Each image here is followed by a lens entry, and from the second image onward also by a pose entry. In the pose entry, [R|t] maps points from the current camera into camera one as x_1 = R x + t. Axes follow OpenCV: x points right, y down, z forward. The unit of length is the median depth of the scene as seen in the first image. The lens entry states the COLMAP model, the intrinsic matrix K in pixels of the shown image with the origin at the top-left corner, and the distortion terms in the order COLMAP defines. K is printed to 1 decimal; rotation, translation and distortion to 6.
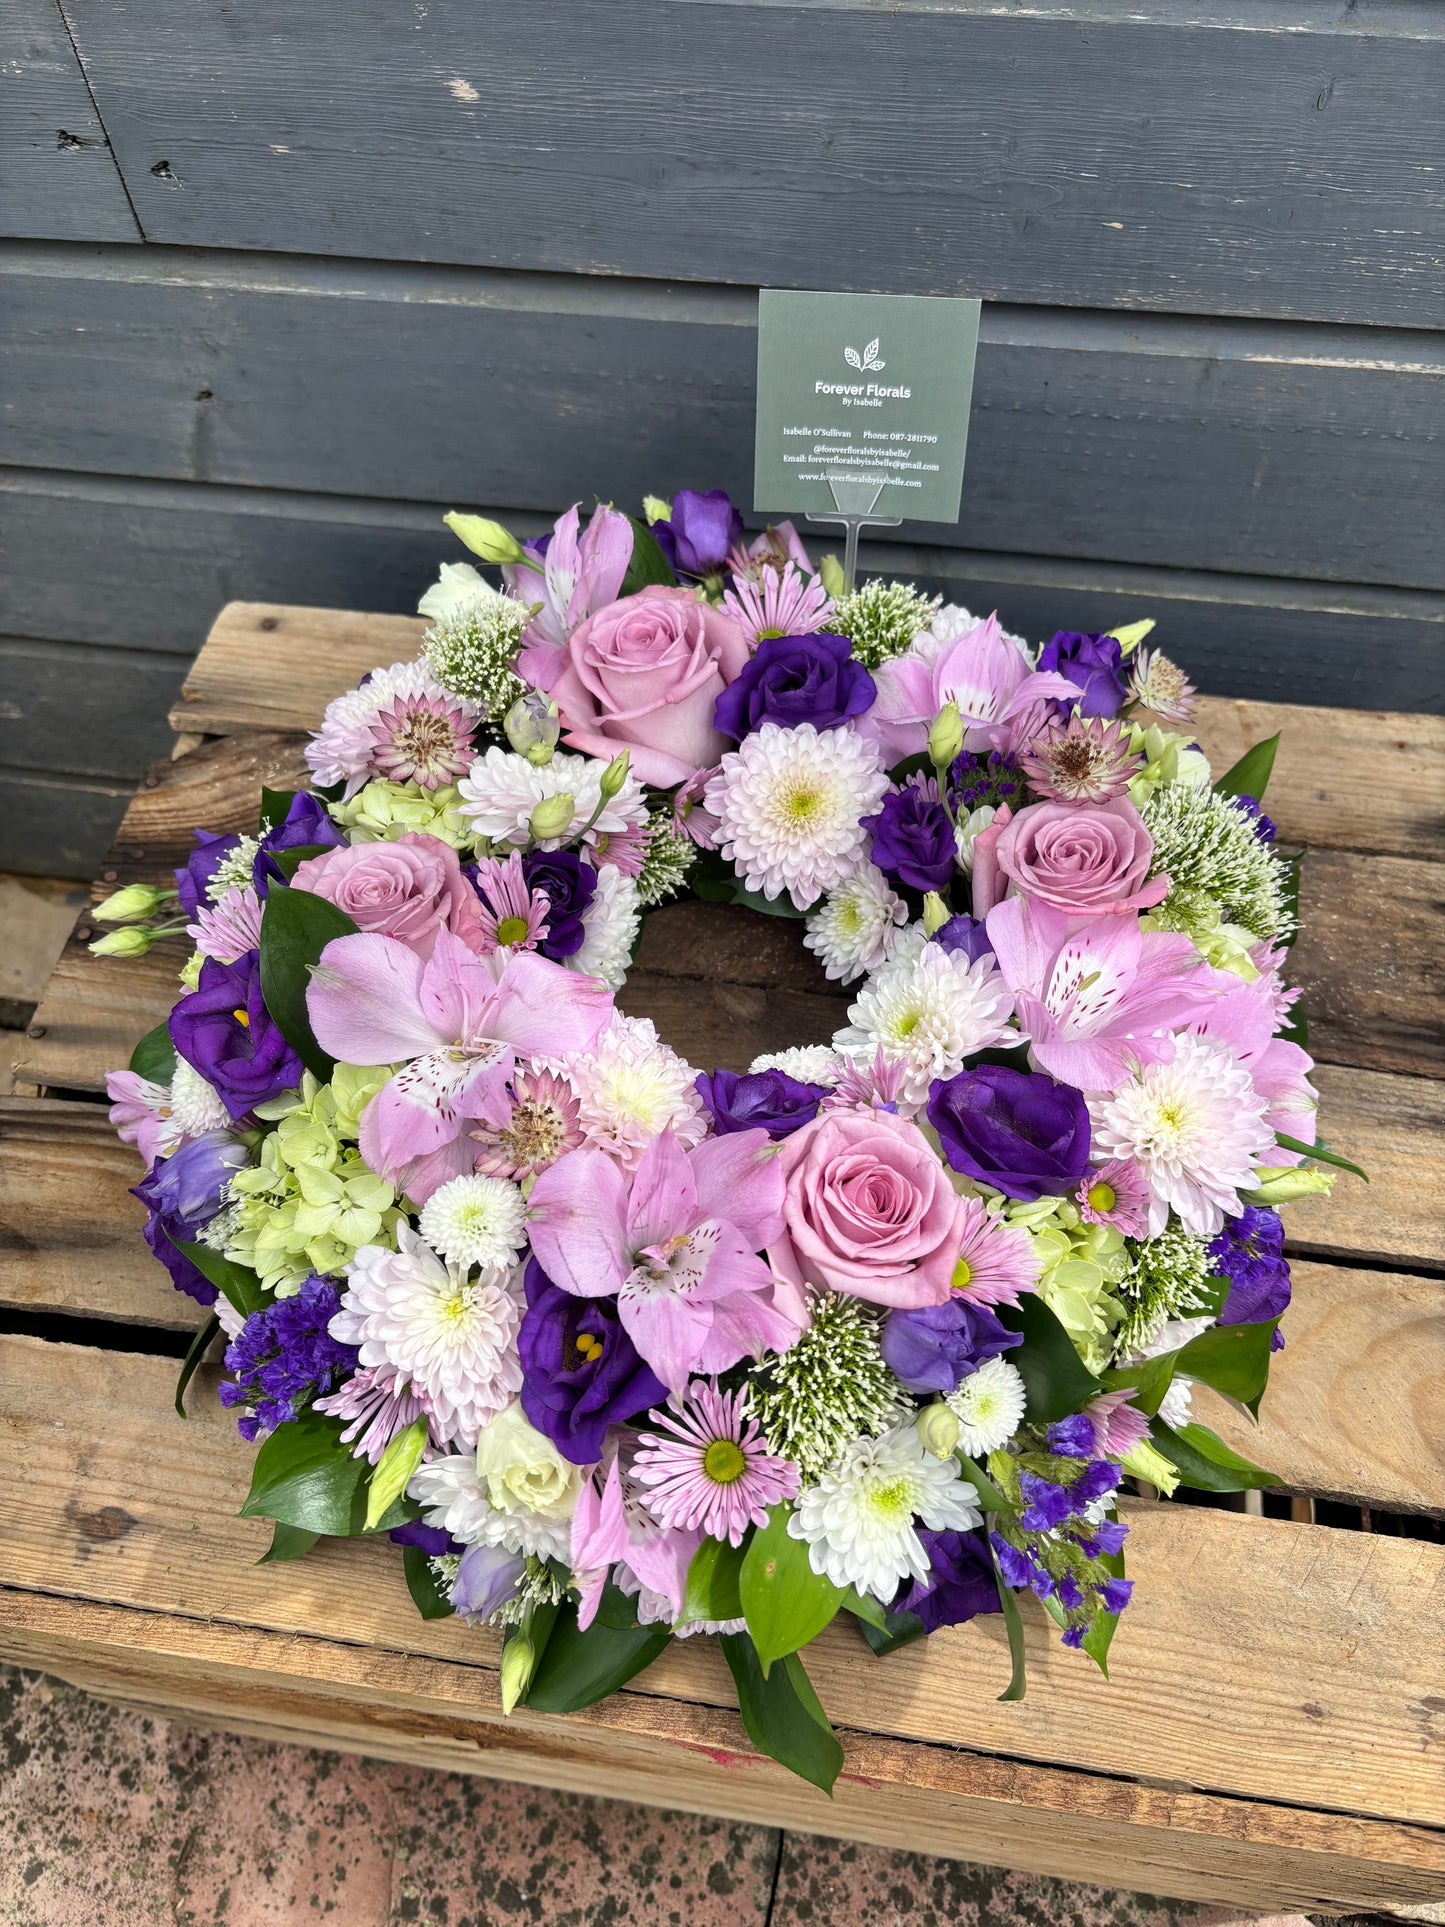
lens RADIAL K [[1473.3, 0, 722.5], [0, 1473.3, 963.5], [0, 0, 1]] dist [0.012233, 0.000772]
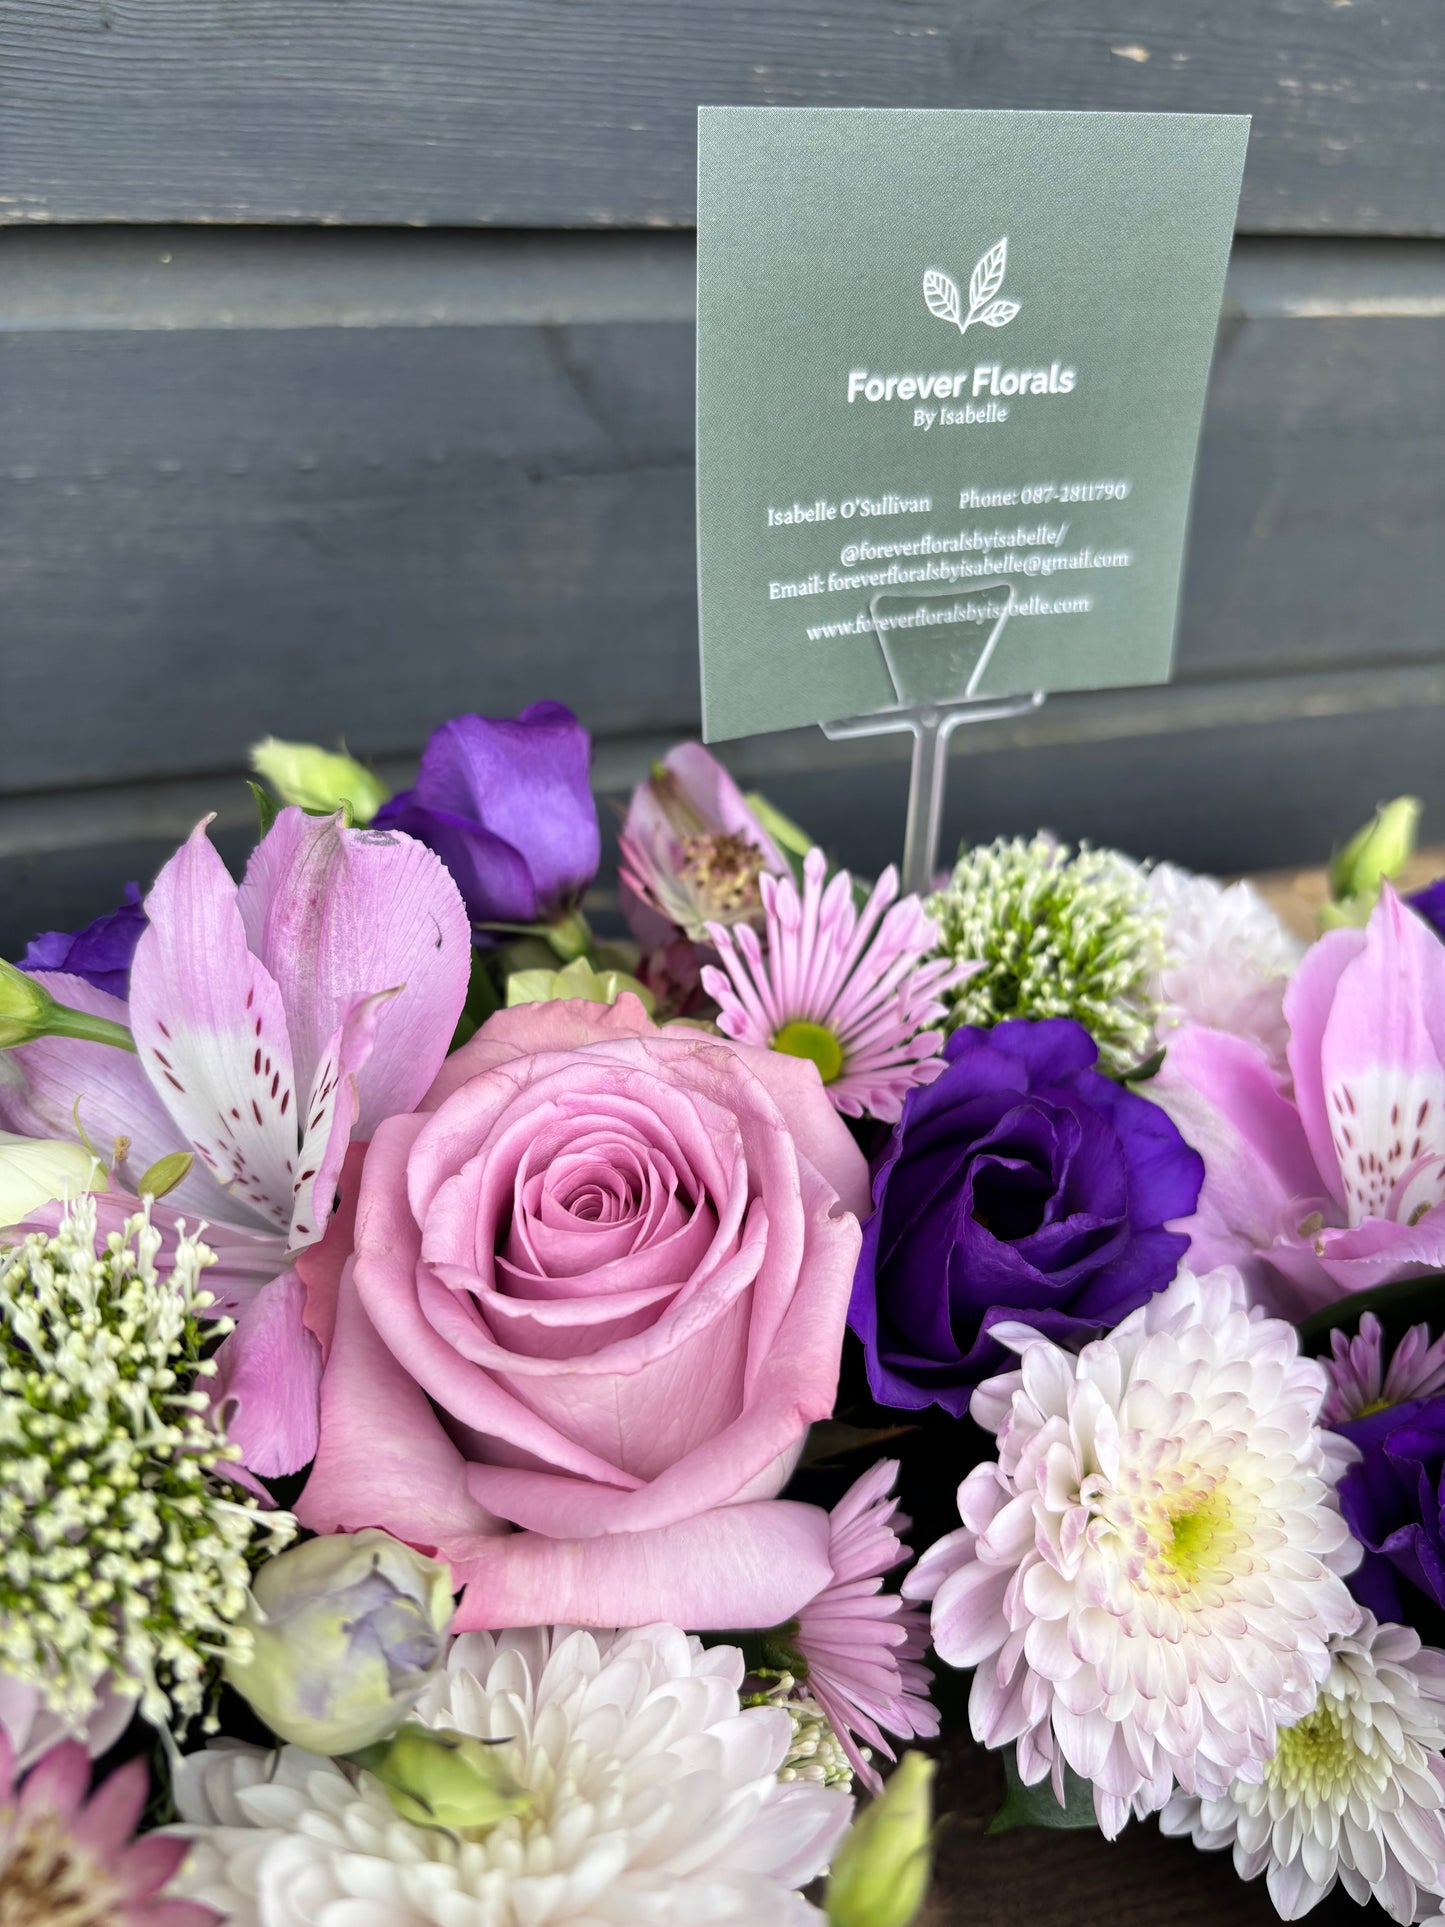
lens RADIAL K [[1543.5, 0, 726.6], [0, 1543.5, 965.0], [0, 0, 1]] dist [-0.020677, -0.009219]
pose [[0.870746, -0.246077, 0.425732, -0.166398], [0.280604, 0.959631, -0.019244, -0.272328], [-0.403810, 0.136218, 0.904645, 0.734617]]
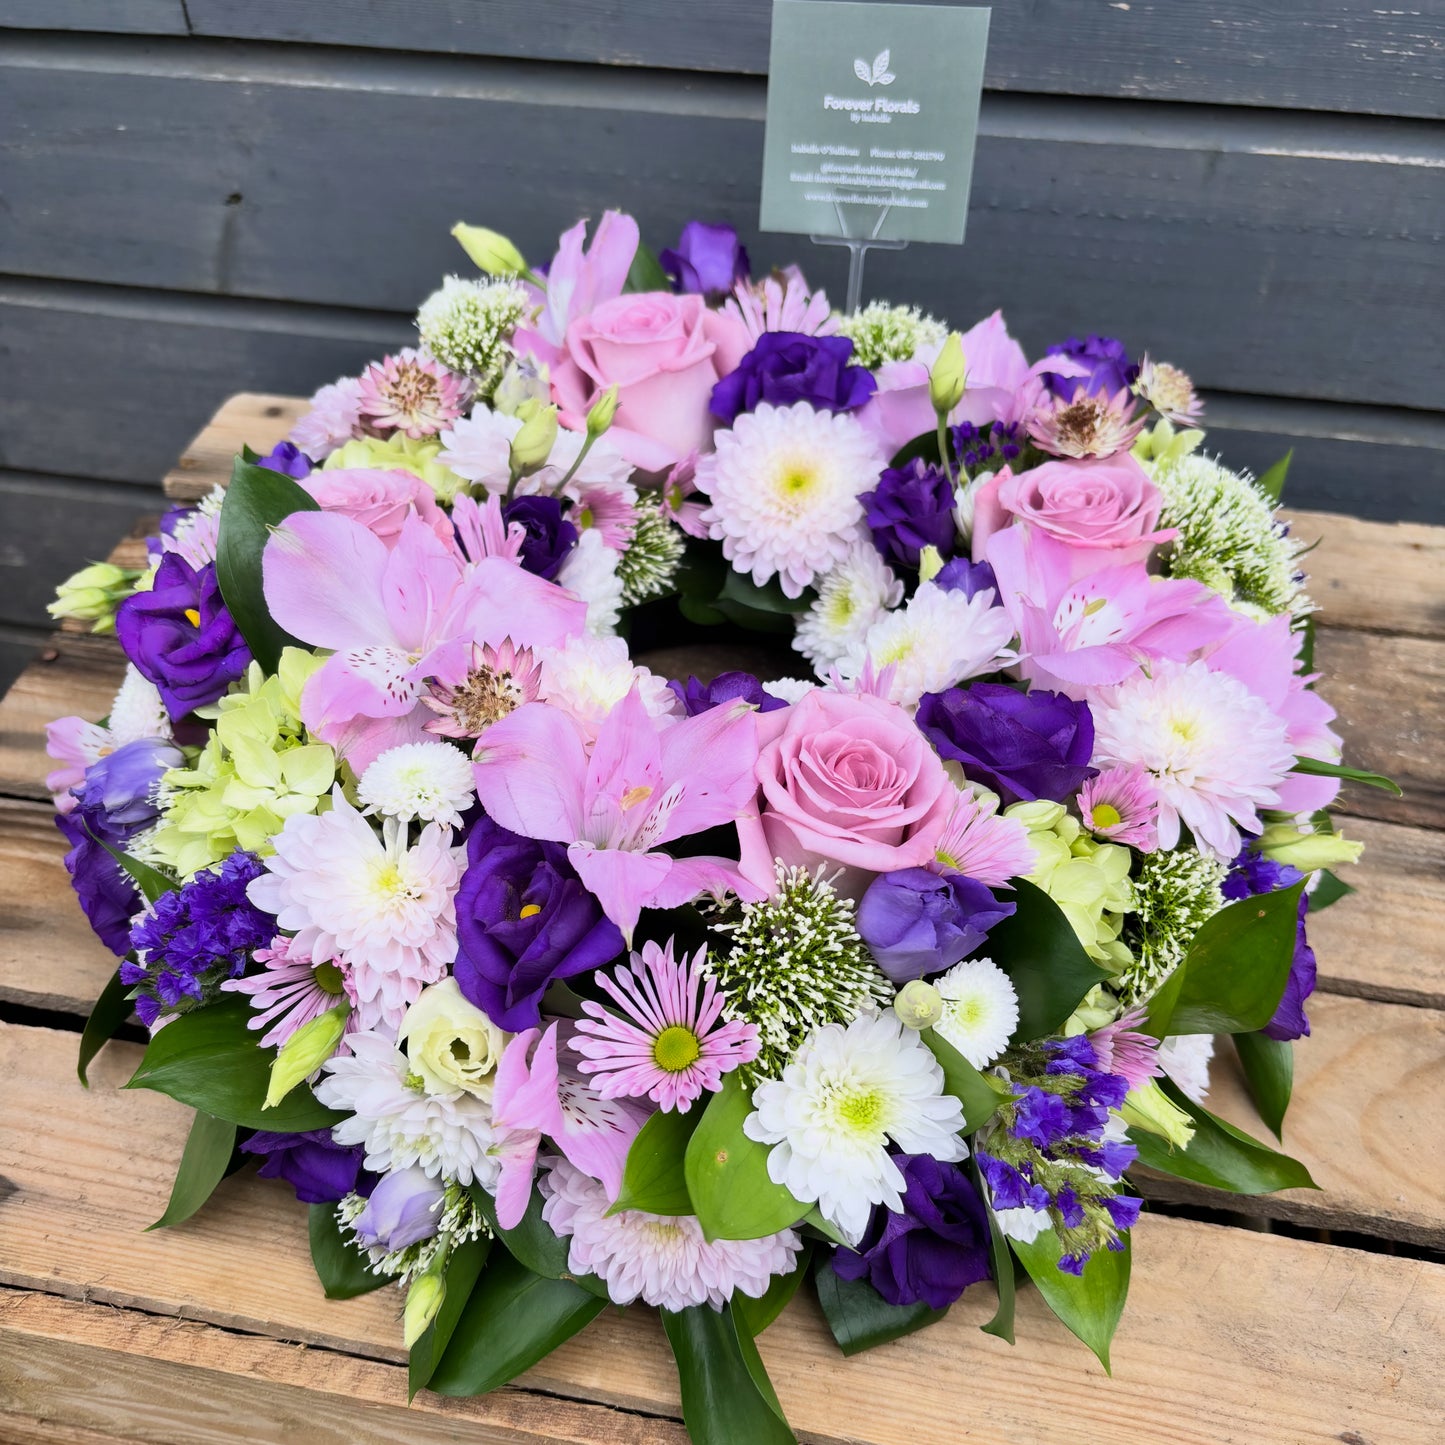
lens RADIAL K [[1480.3, 0, 704.0], [0, 1480.3, 816.9], [0, 0, 1]] dist [0.005053, 0.013608]
pose [[0.998754, 0.046414, -0.018350, 0.022736], [-0.048868, 0.984144, -0.170508, 0.287199], [0.010145, 0.171192, 0.985185, 0.083959]]
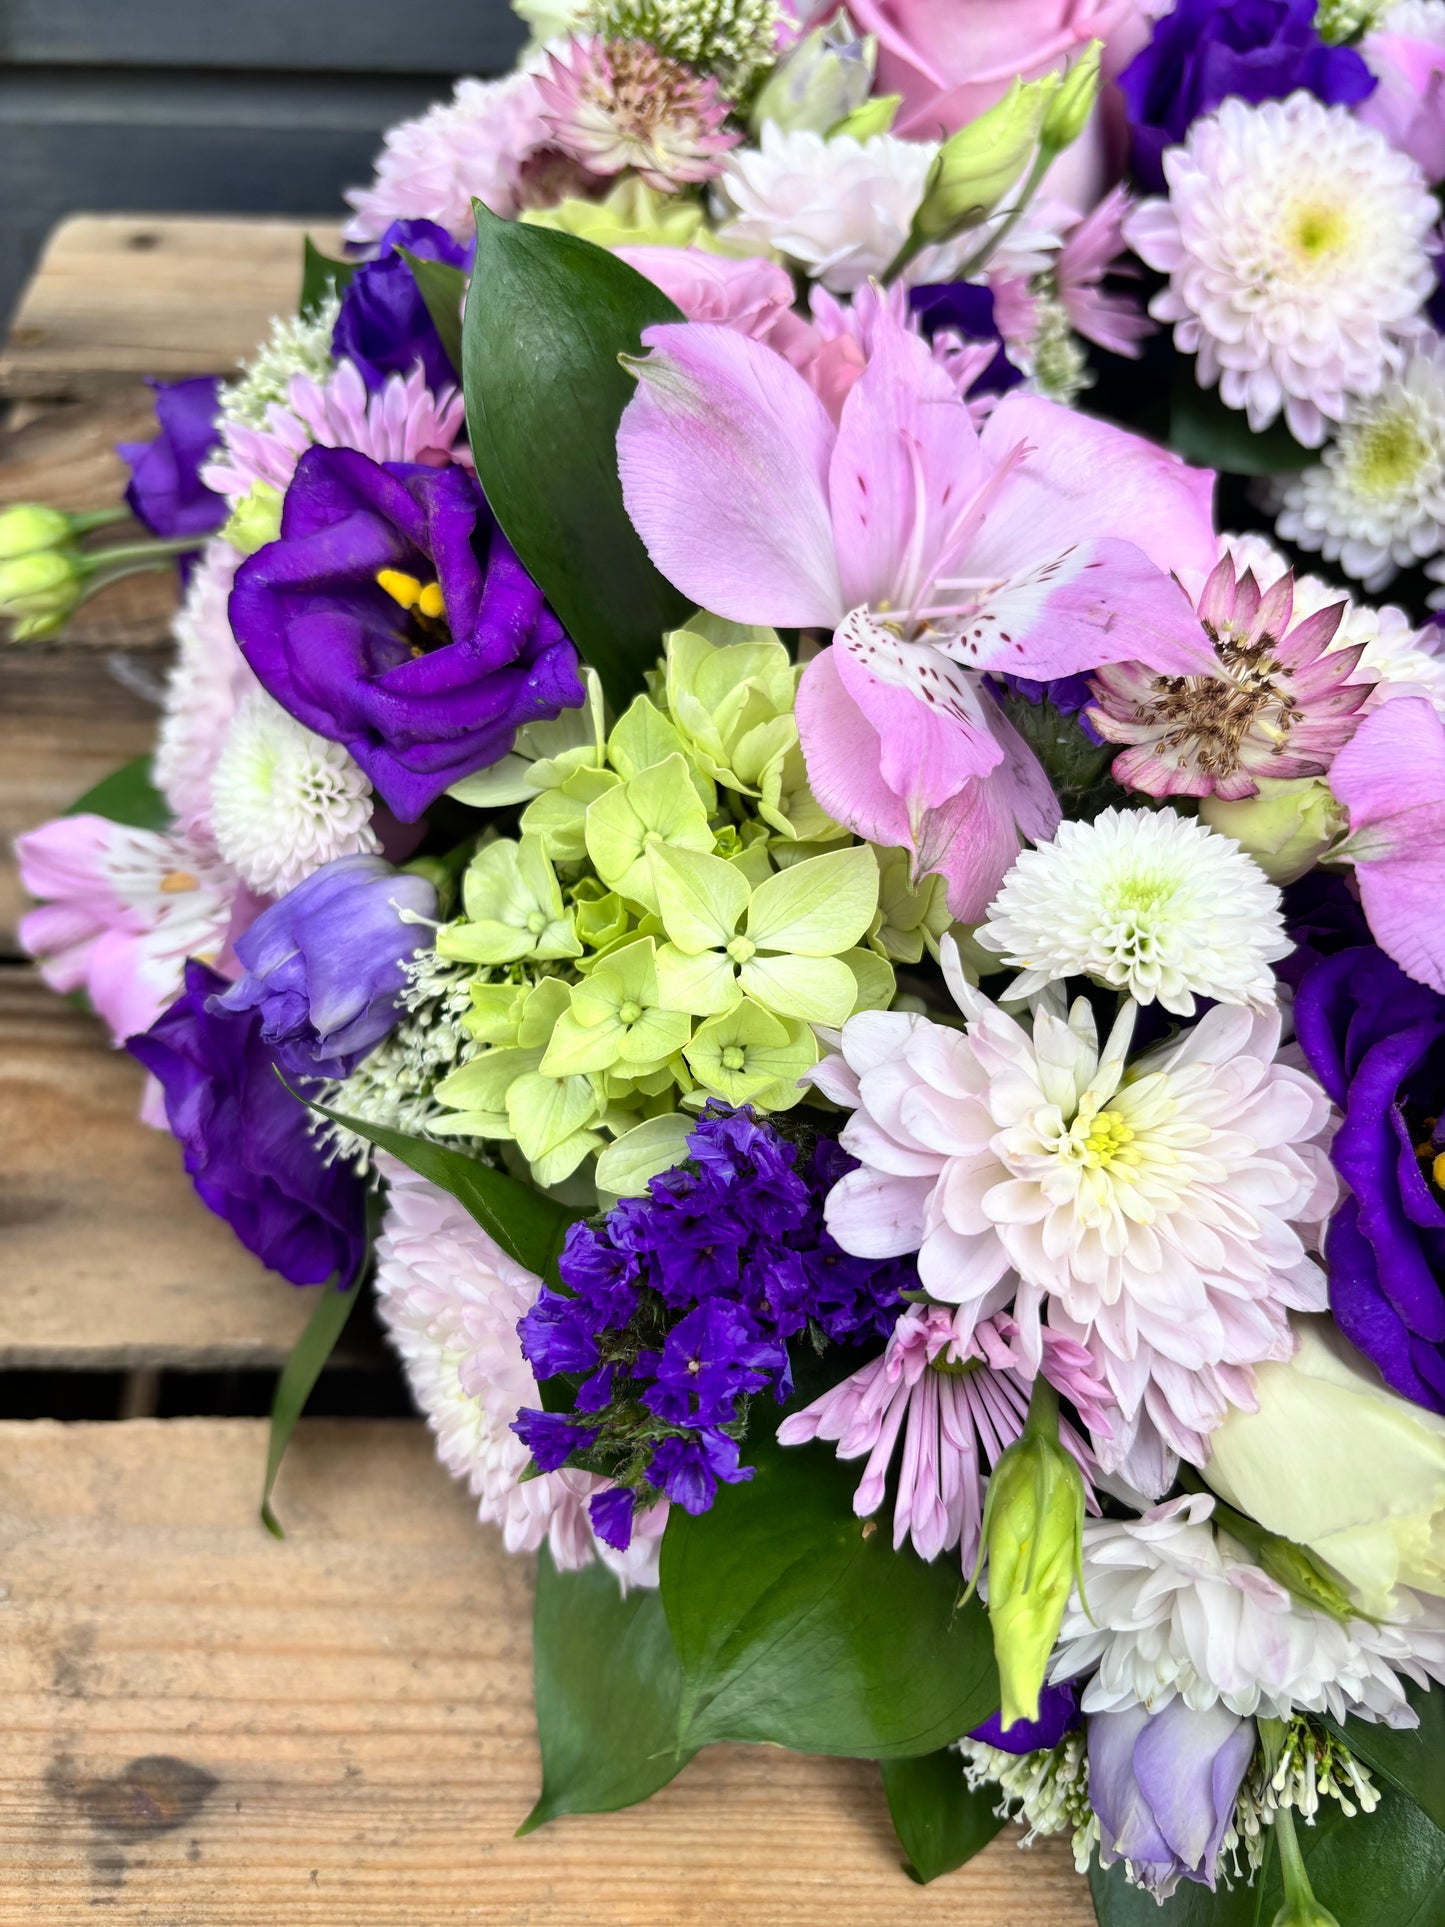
lens RADIAL K [[1528.1, 0, 721.0], [0, 1528.1, 940.0], [0, 0, 1]] dist [0.013136, -0.067263]
pose [[0.981918, -0.097552, 0.162236, -0.293732], [0.103914, 0.994097, -0.031184, 0.153249], [-0.158236, 0.047478, 0.986259, 0.506364]]
